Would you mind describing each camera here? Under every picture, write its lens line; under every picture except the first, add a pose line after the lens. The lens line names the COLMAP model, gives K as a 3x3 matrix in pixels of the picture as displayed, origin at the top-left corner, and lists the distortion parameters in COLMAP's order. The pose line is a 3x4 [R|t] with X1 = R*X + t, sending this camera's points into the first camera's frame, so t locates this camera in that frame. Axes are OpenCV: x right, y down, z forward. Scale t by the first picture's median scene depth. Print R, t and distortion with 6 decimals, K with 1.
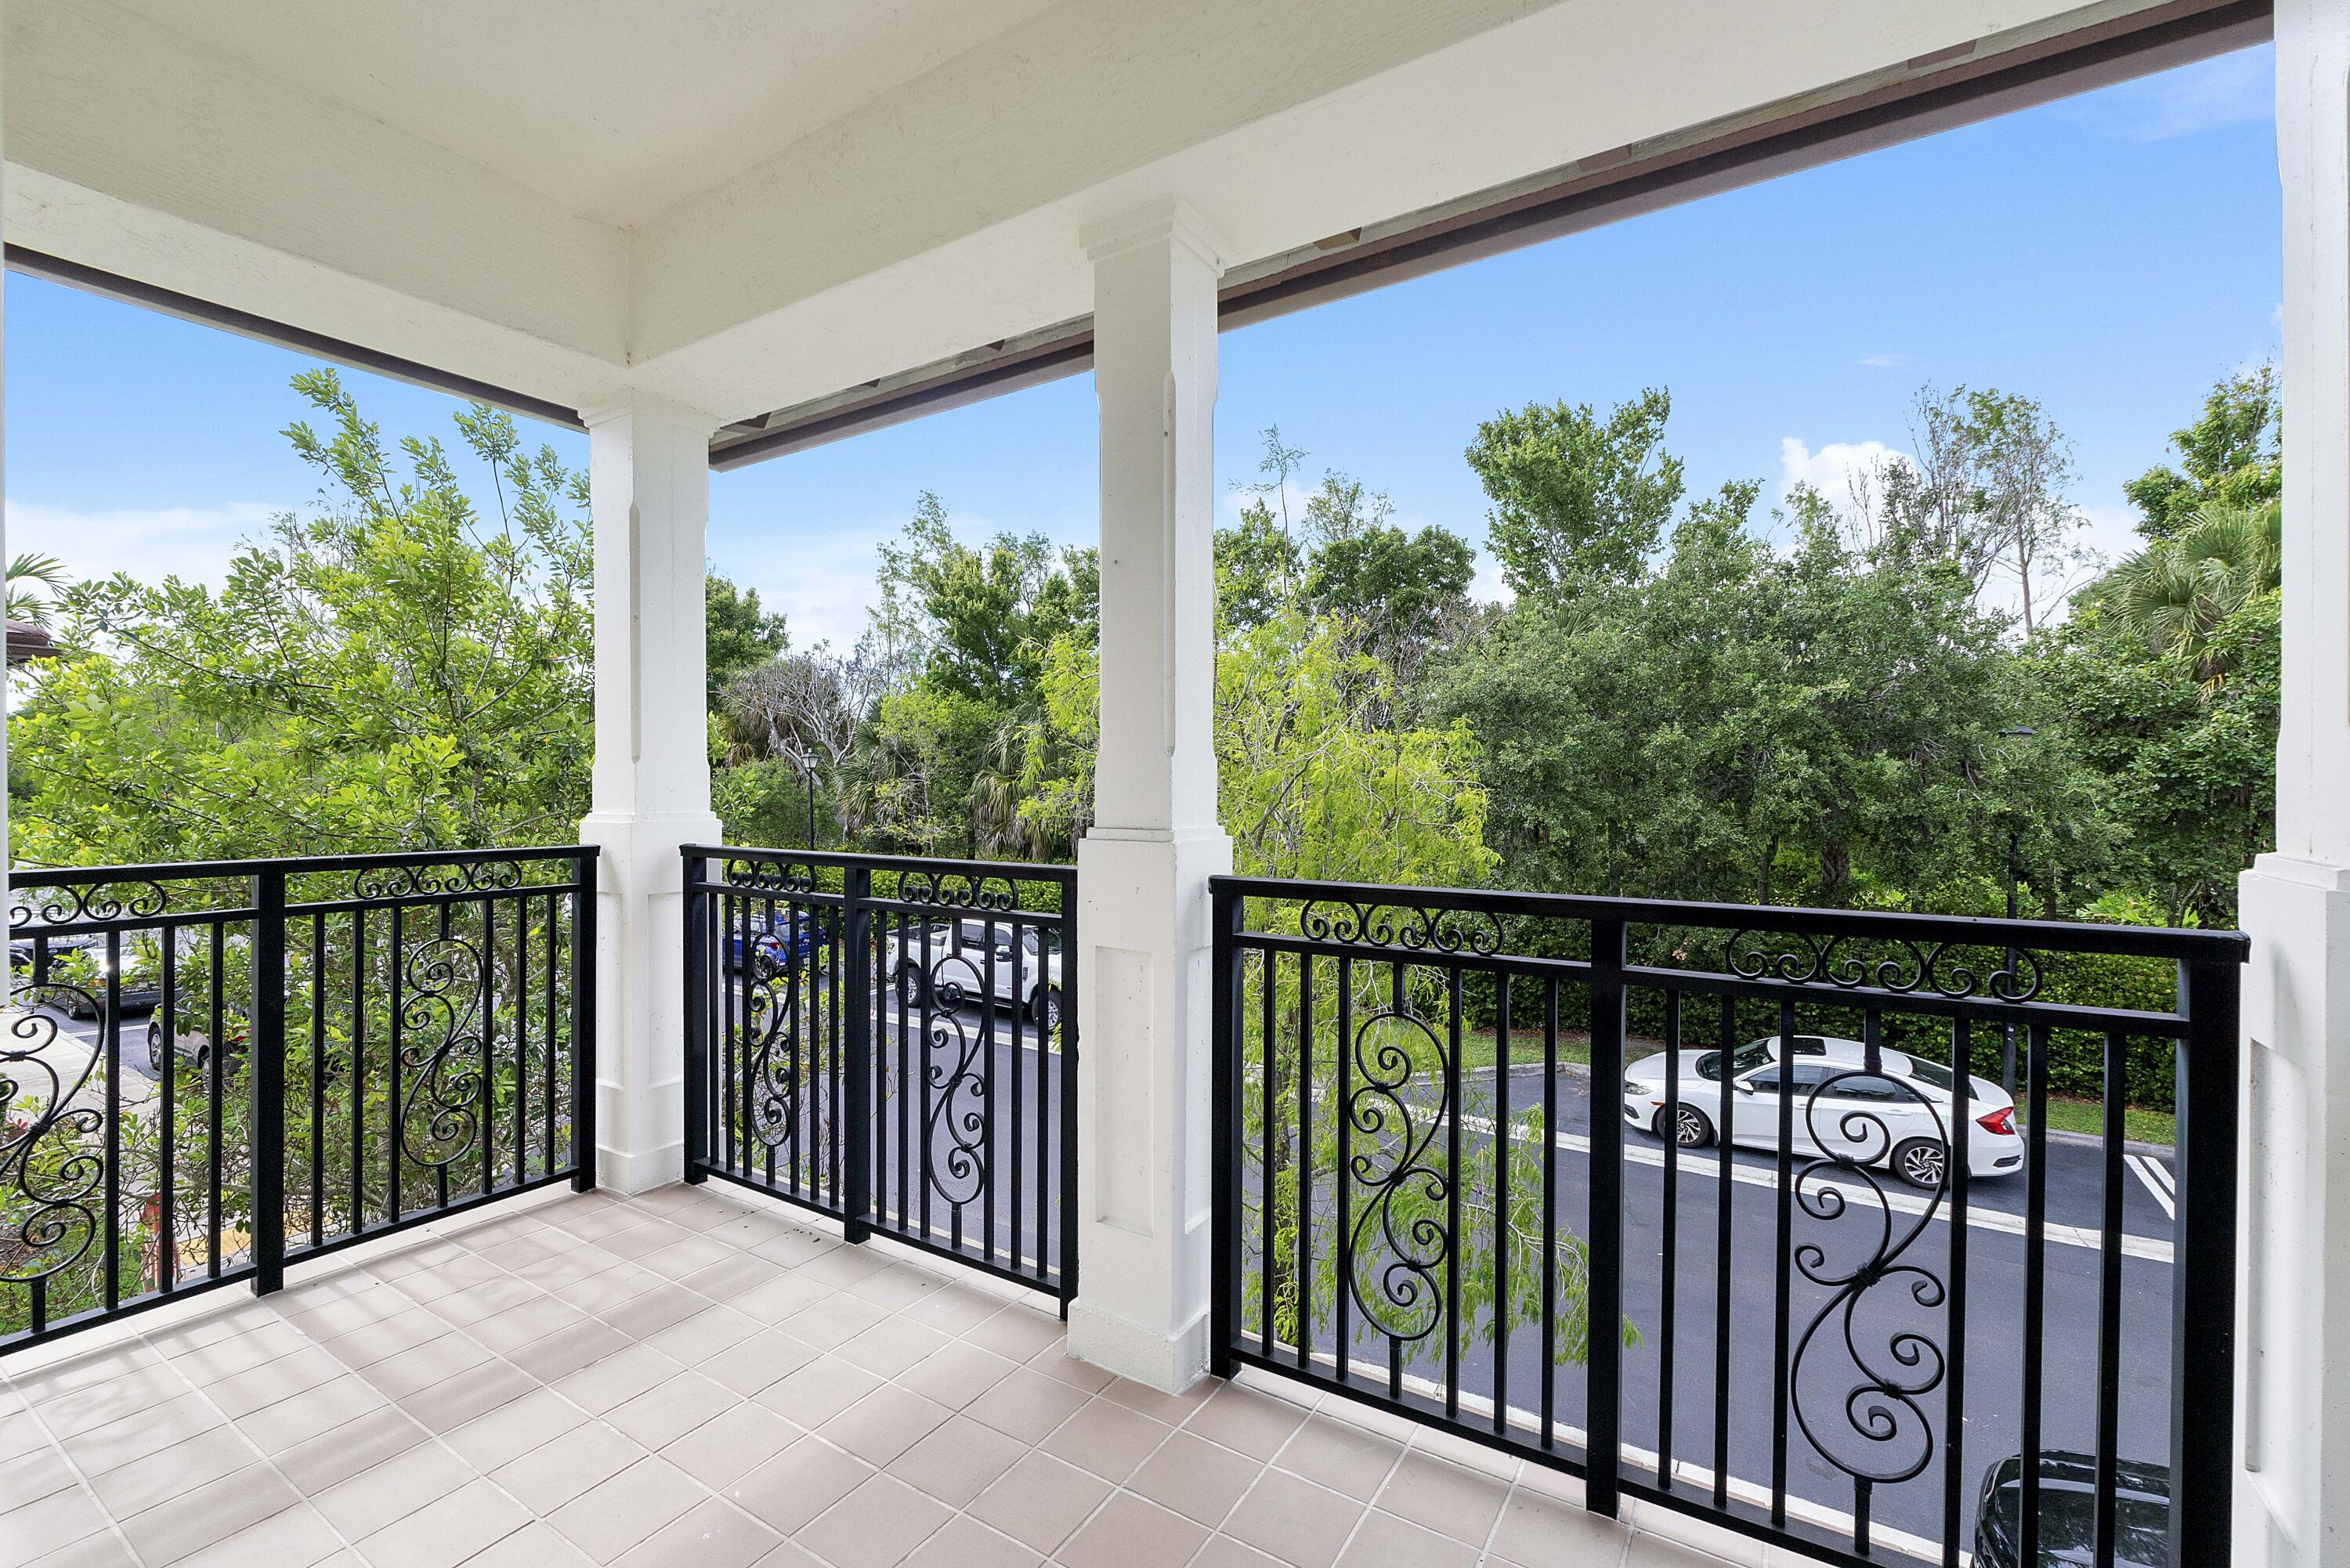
lens RADIAL K [[1008.4, 0, 1171.0], [0, 1008.4, 777.1], [0, 0, 1]] dist [-0.000005, -0.000993]
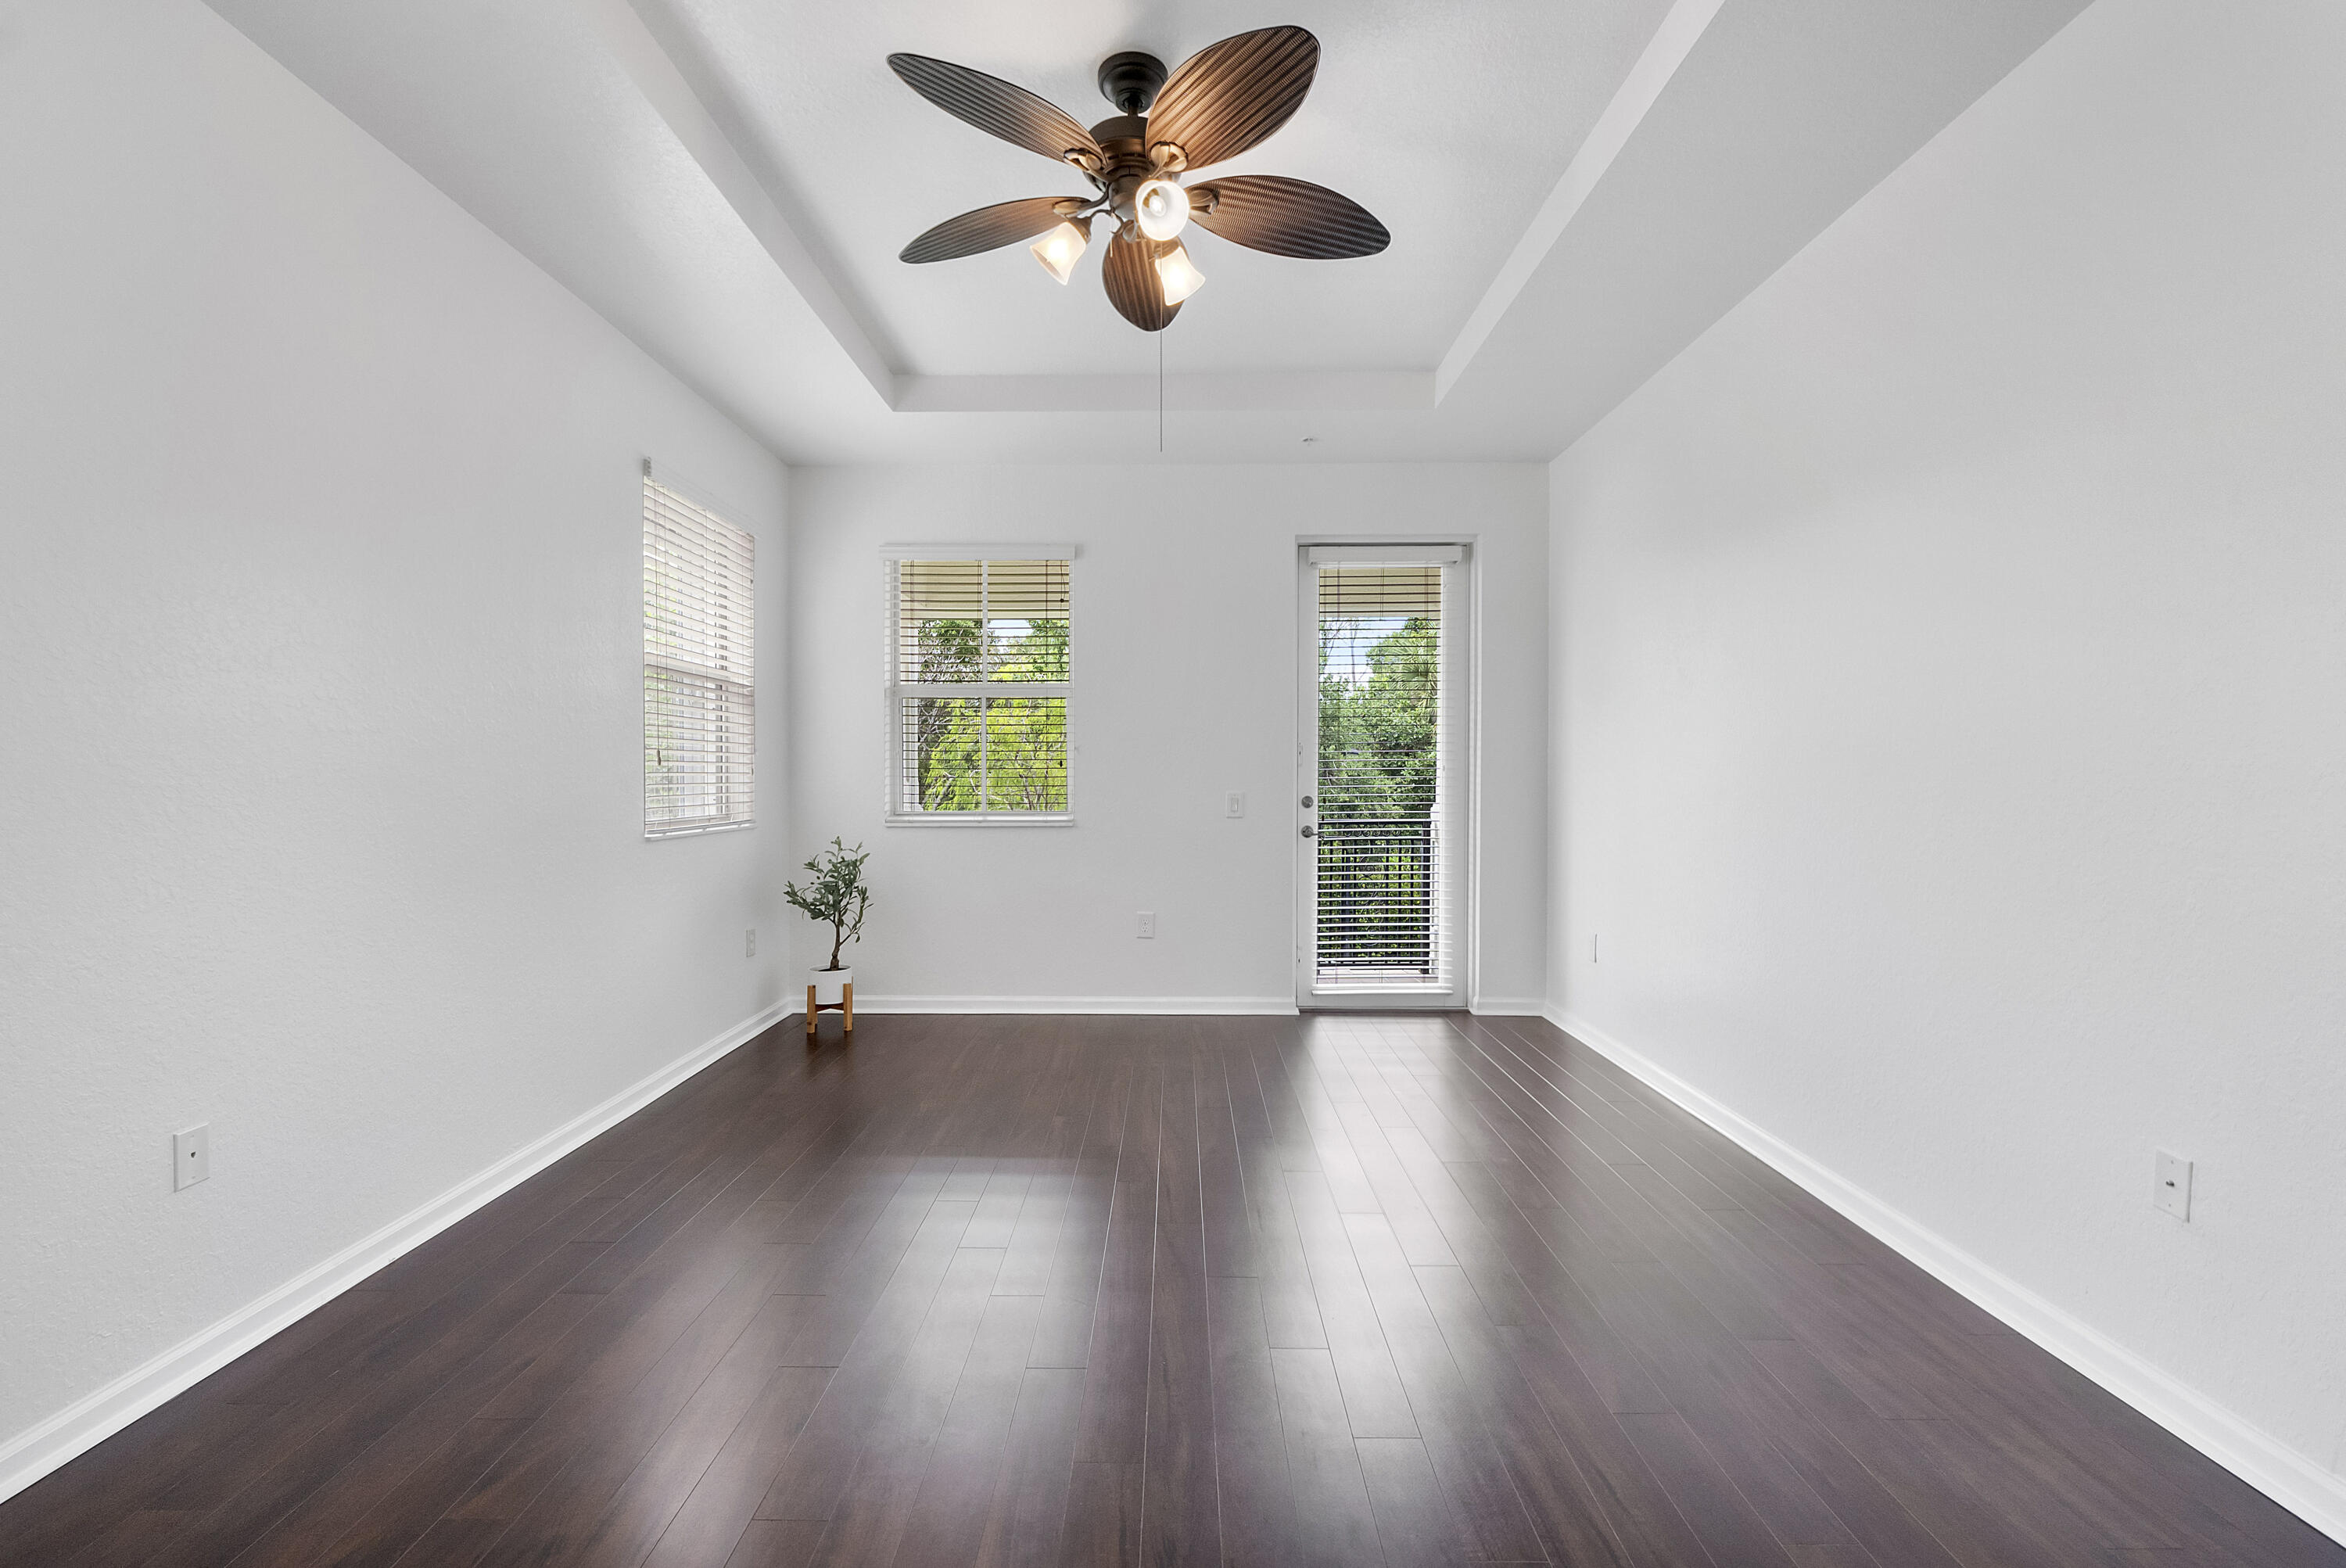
lens RADIAL K [[1005.5, 0, 1173.1], [0, 1005.5, 796.0], [0, 0, 1]] dist [0.002219, -0.002300]
pose [[0.857185, -0.017988, 0.514694, -0.238502], [0.010756, 0.999797, 0.017030, -0.004649], [-0.514896, -0.009062, 0.857205, -0.240357]]
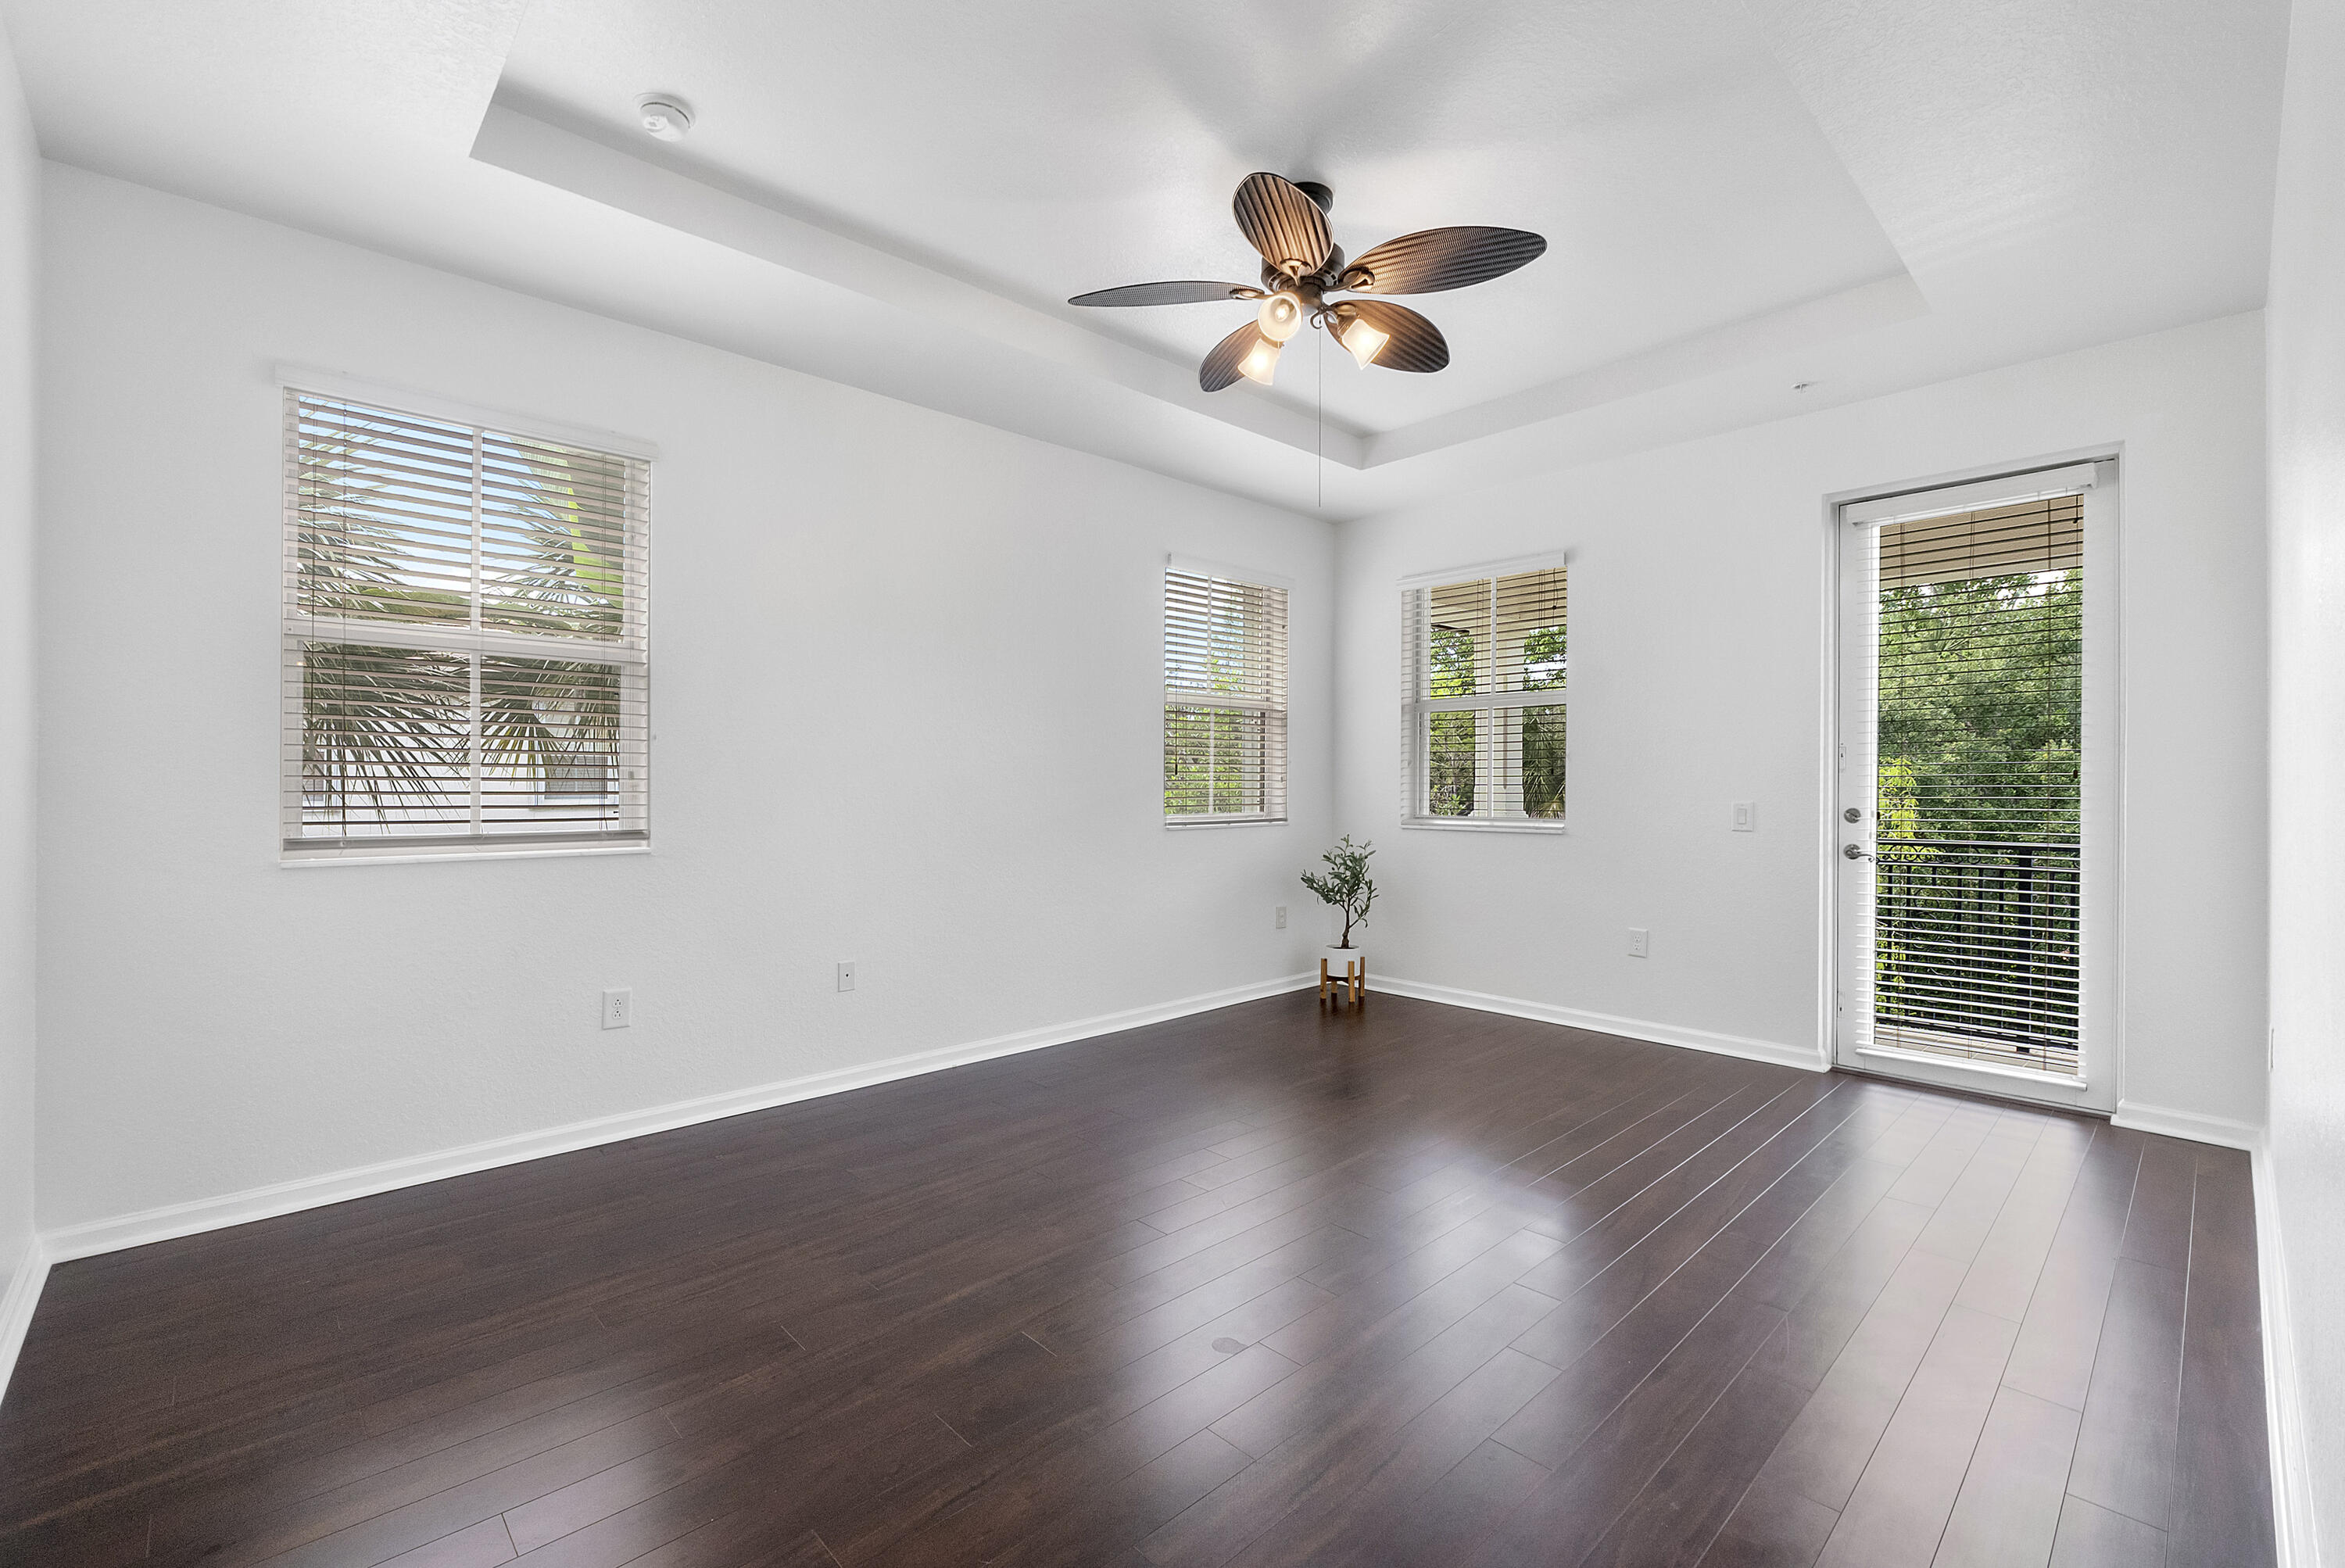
lens RADIAL K [[1005.1, 0, 1164.8], [0, 1005.1, 788.1], [0, 0, 1]] dist [0.002219, -0.002300]
pose [[0.963077, -0.006279, -0.269154, -0.134028], [0.005763, 0.999980, -0.002707, -0.004298], [0.269165, 0.001056, 0.963093, -0.289683]]
